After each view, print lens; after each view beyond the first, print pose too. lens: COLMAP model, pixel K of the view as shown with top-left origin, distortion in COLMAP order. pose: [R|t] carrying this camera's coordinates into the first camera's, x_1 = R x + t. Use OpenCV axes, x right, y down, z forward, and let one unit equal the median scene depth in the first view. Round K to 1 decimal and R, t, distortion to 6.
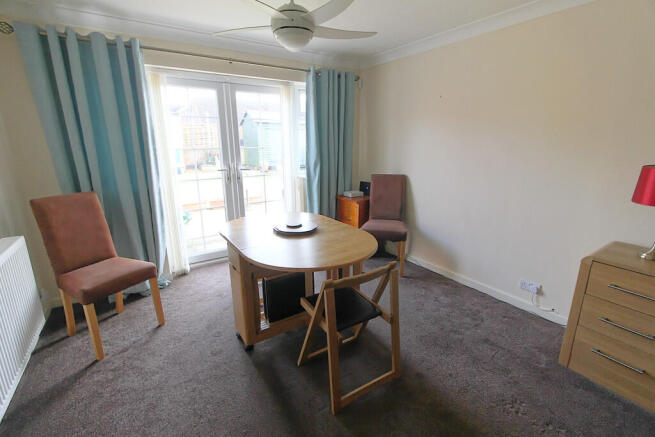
lens RADIAL K [[301.6, 0, 330.8], [0, 301.6, 214.5], [0, 0, 1]] dist [0.013784, -0.010137]
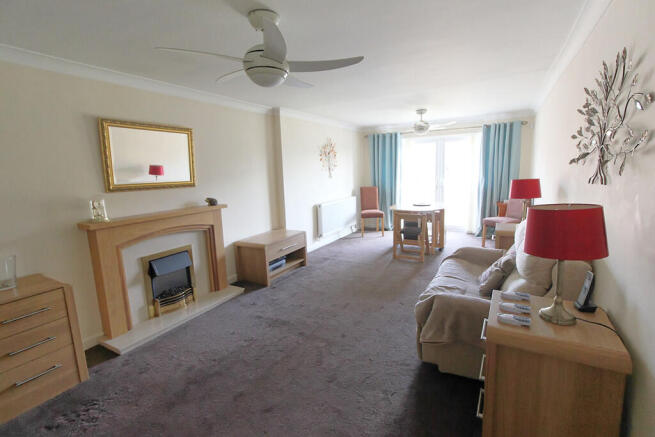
lens RADIAL K [[301.6, 0, 330.8], [0, 301.6, 214.5], [0, 0, 1]] dist [0.013784, -0.010137]
pose [[0.451565, 0.123646, -0.883629, 1.532413], [-0.188380, 0.981239, 0.041036, 0.147978], [0.872125, 0.147927, 0.466386, -0.658507]]
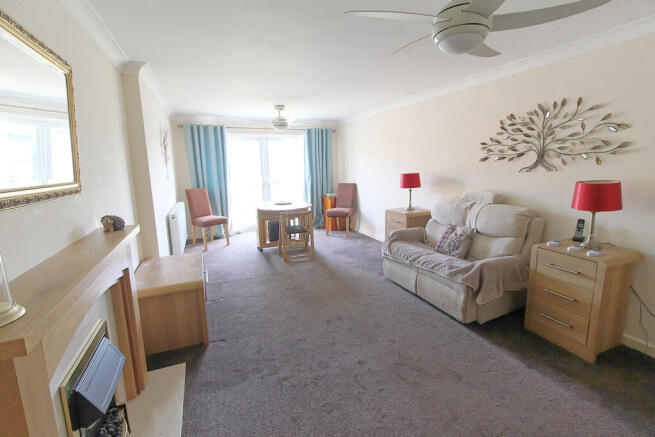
lens RADIAL K [[301.6, 0, 330.8], [0, 301.6, 214.5], [0, 0, 1]] dist [0.013784, -0.010137]
pose [[0.982415, 0.015583, -0.186058, 0.622749], [-0.029577, 0.996917, -0.072673, 0.270655], [0.184352, 0.076898, 0.979847, -1.108238]]
